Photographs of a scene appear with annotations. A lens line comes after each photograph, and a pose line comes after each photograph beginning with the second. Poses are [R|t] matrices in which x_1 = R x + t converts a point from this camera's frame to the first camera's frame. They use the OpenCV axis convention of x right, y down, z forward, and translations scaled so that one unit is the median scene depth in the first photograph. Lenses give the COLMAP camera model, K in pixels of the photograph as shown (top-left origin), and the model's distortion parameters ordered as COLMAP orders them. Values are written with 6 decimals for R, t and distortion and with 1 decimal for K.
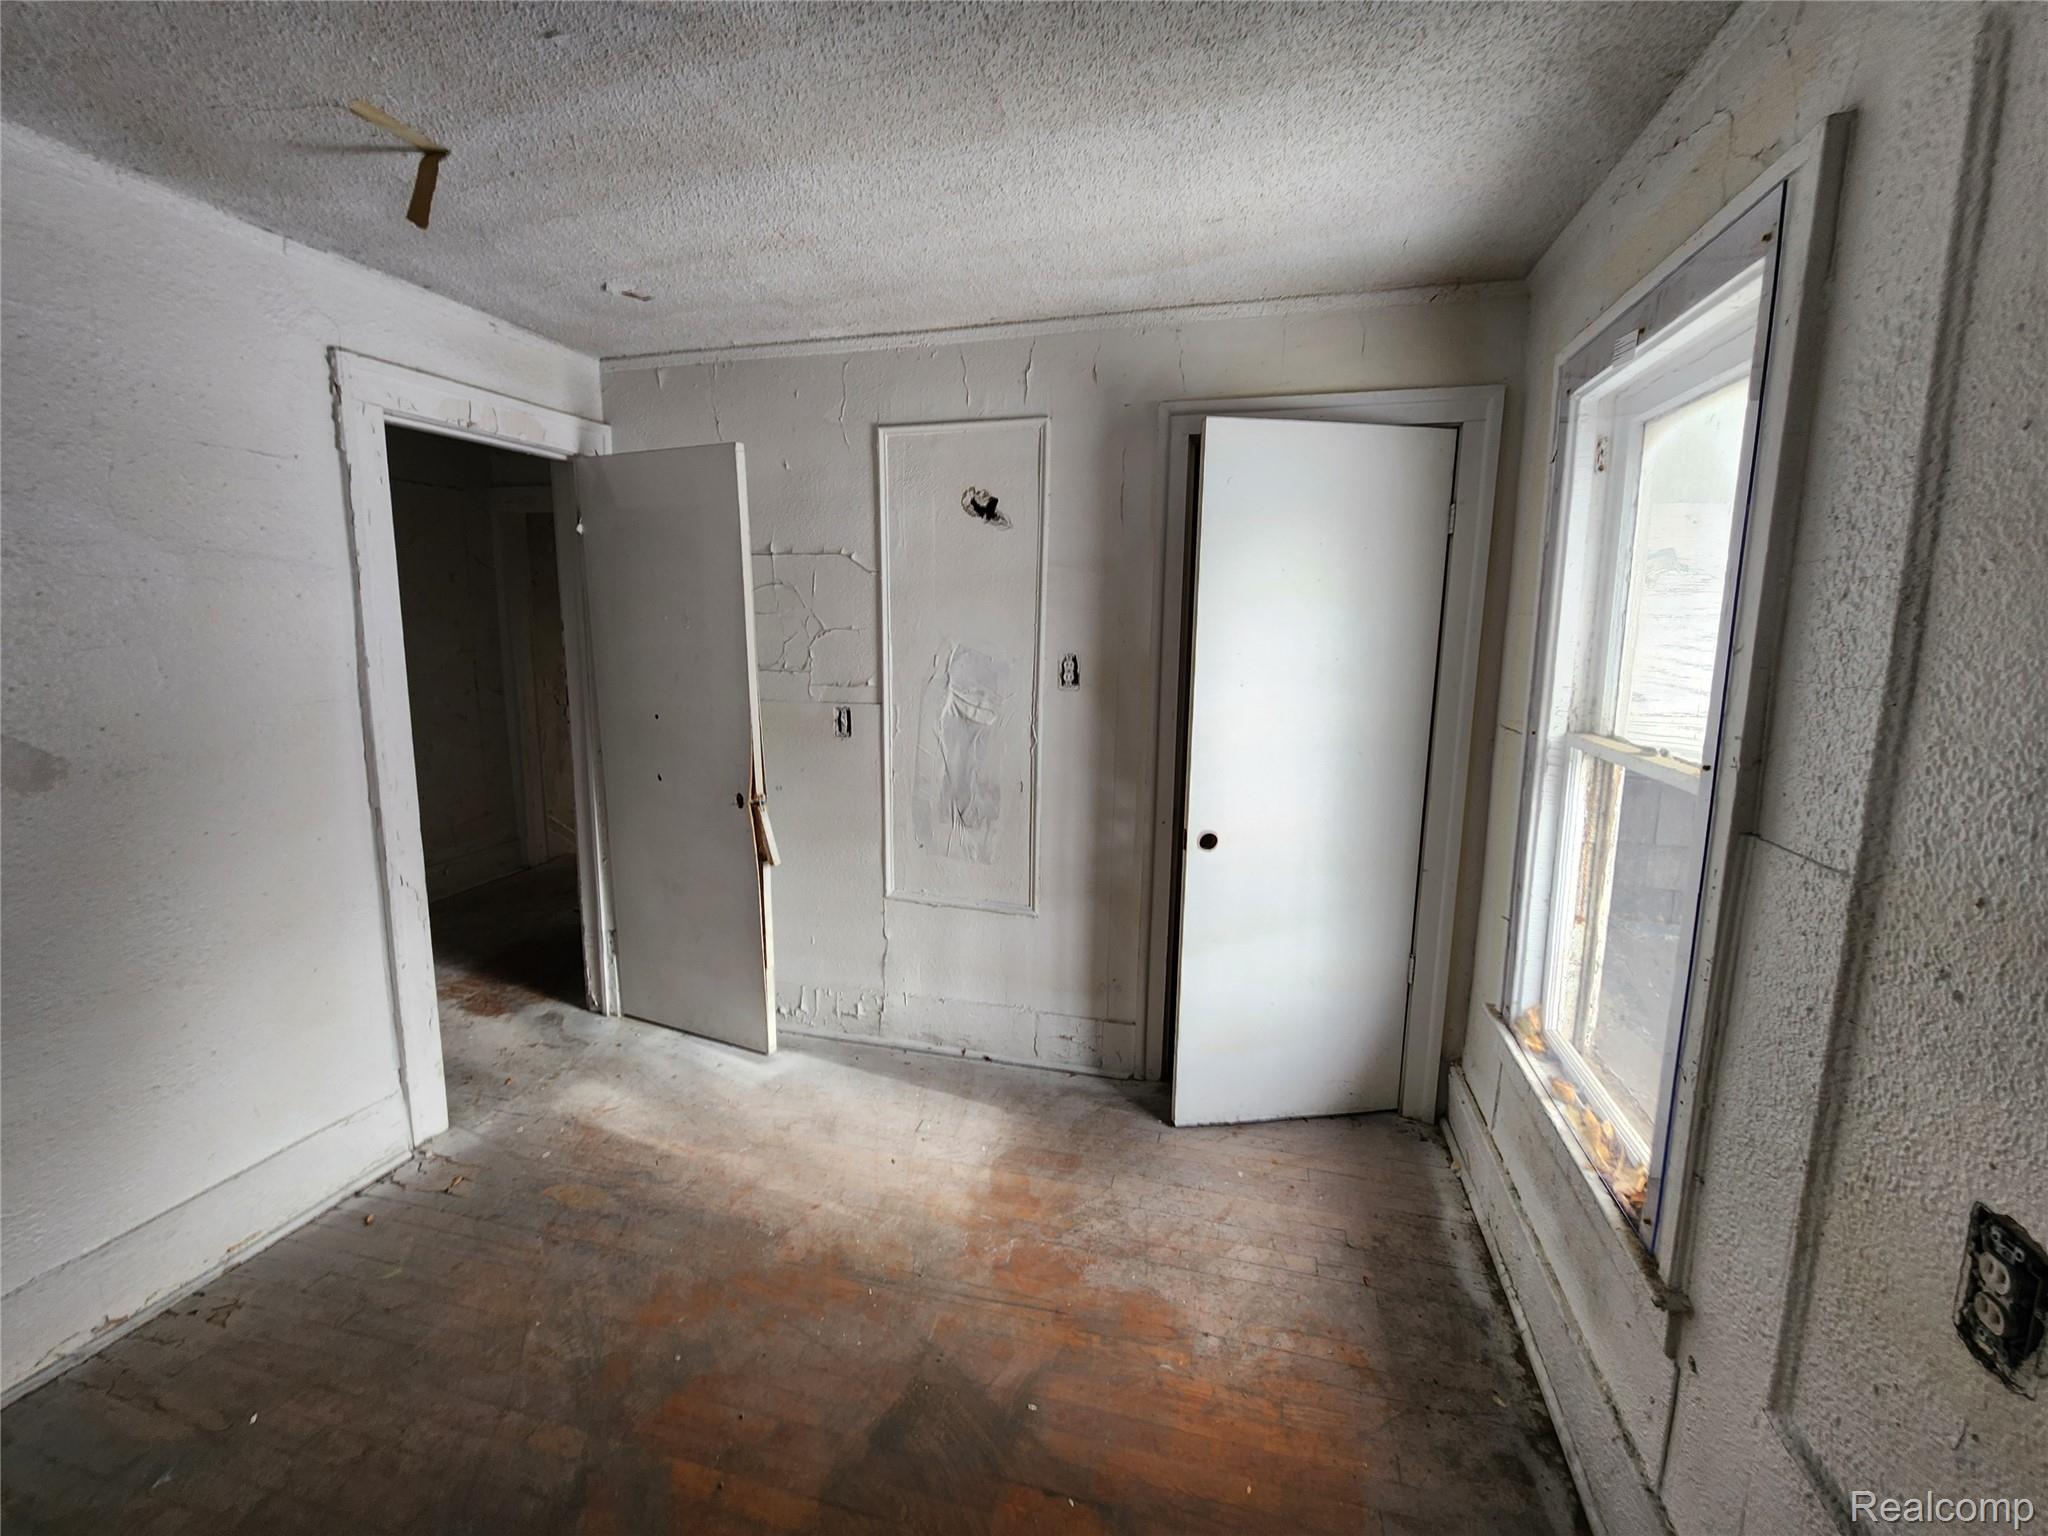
lens RADIAL K [[826.9, 0, 1021.1], [0, 826.9, 747.4], [0, 0, 1]] dist [0.013826, -0.005715]
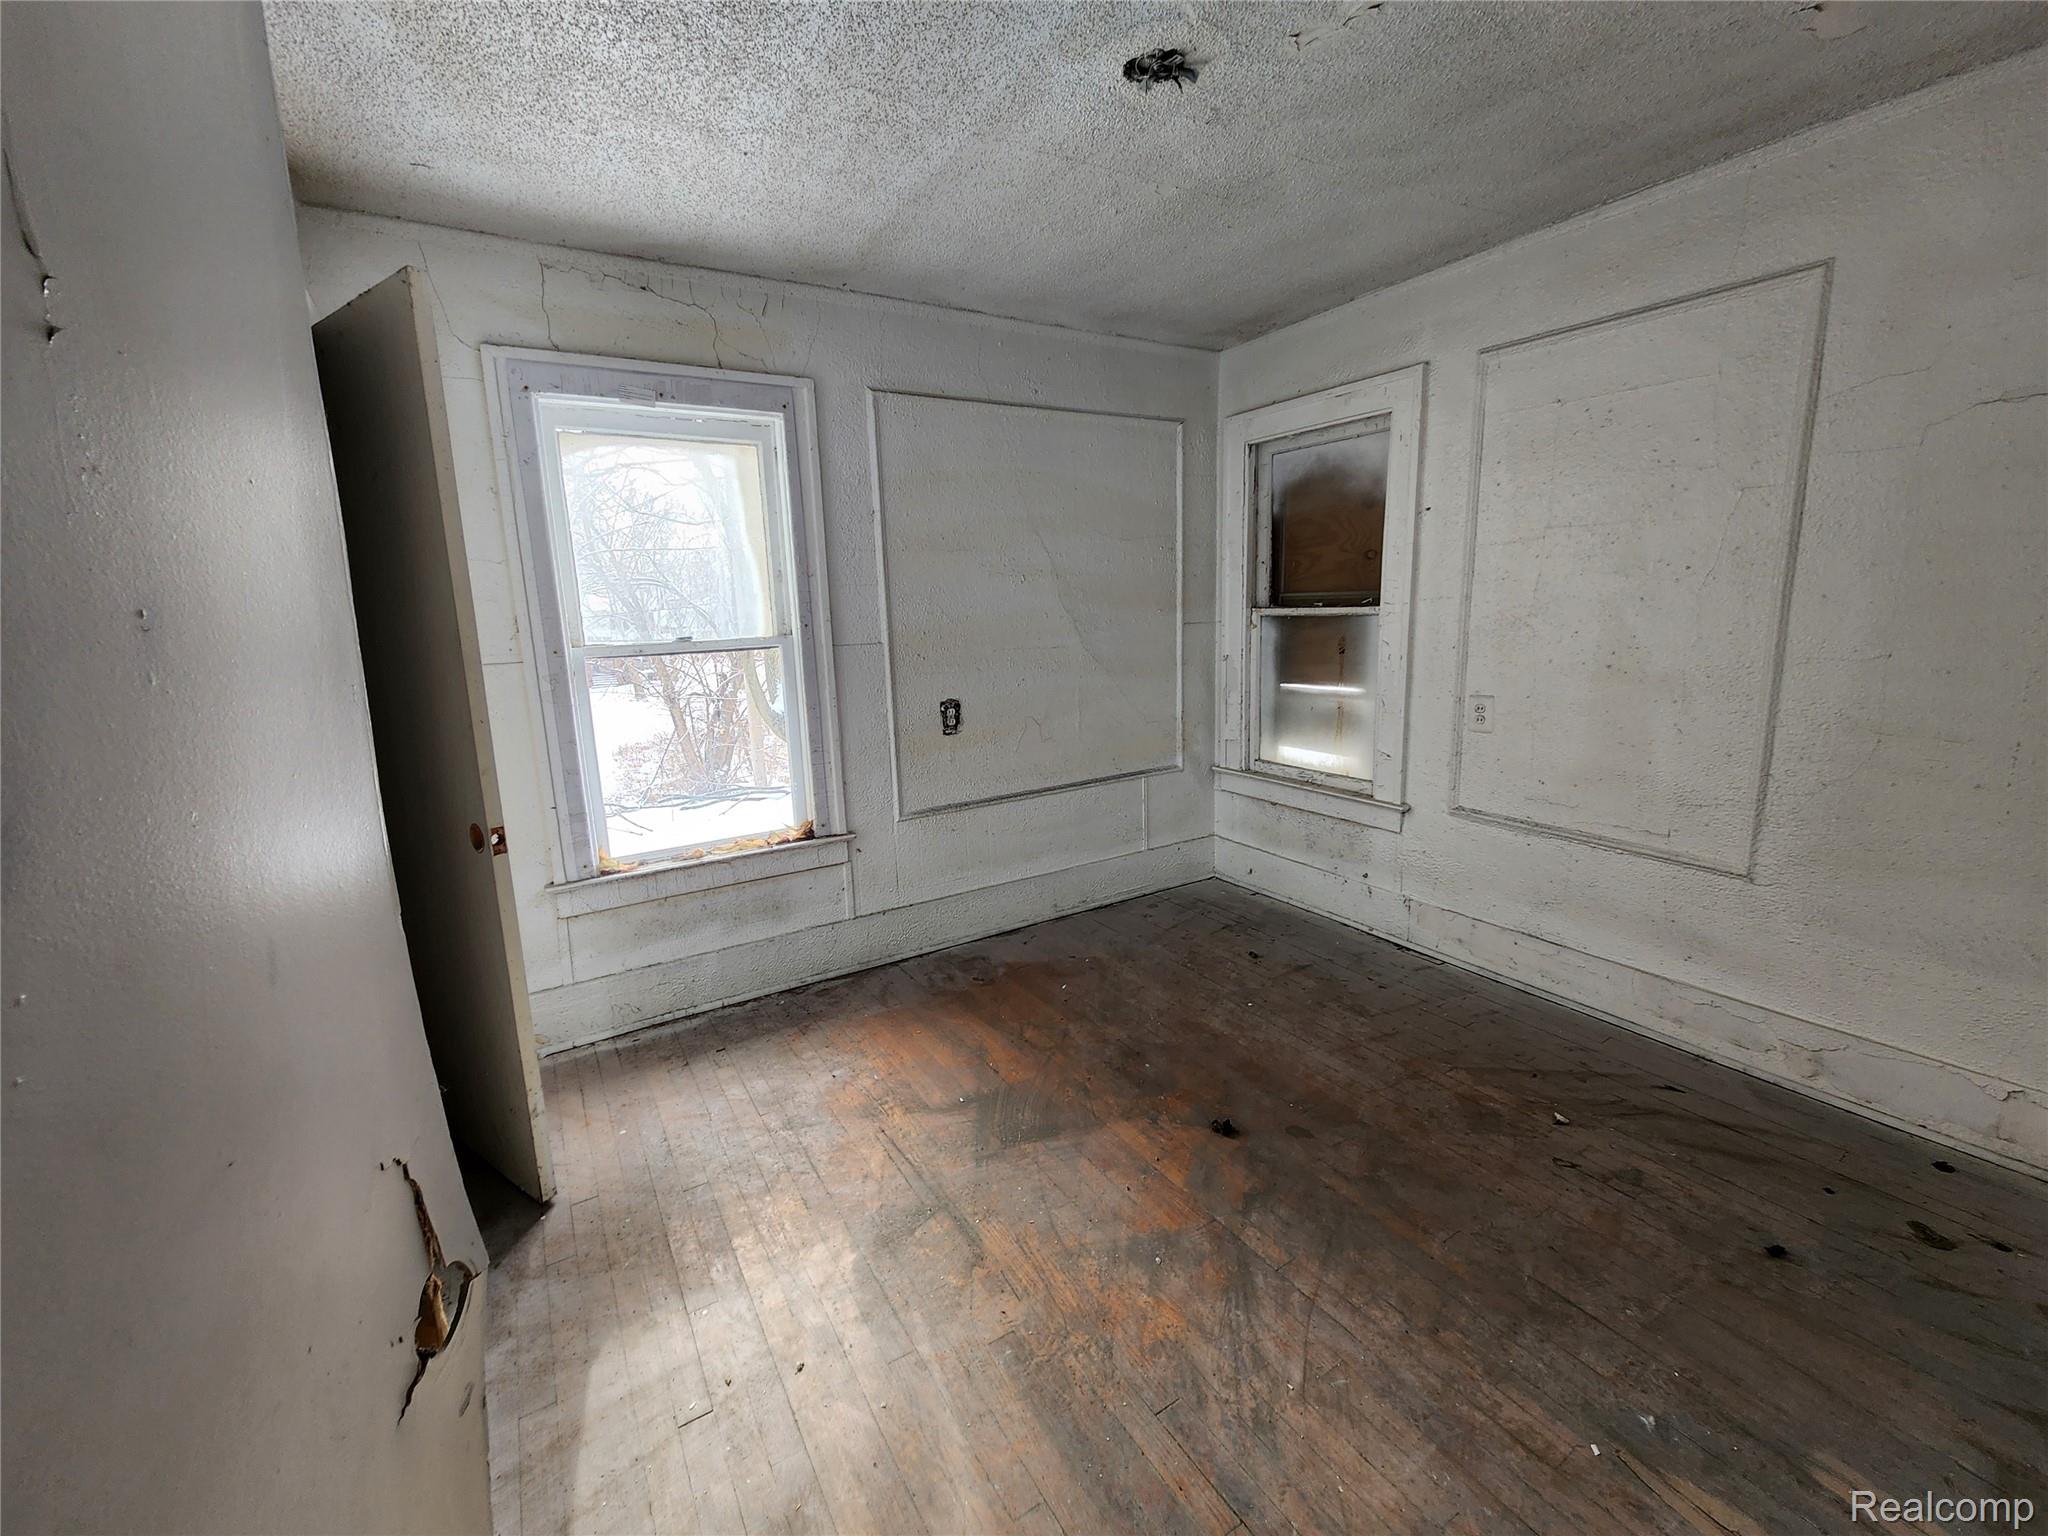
lens RADIAL K [[826.9, 0, 1021.1], [0, 826.9, 747.4], [0, 0, 1]] dist [0.013826, -0.005715]
pose [[-0.723298, -0.105665, 0.682404, -0.906061], [0.127769, 0.950681, 0.282631, -0.168325], [-0.678613, 0.291616, -0.674125, 1.594967]]
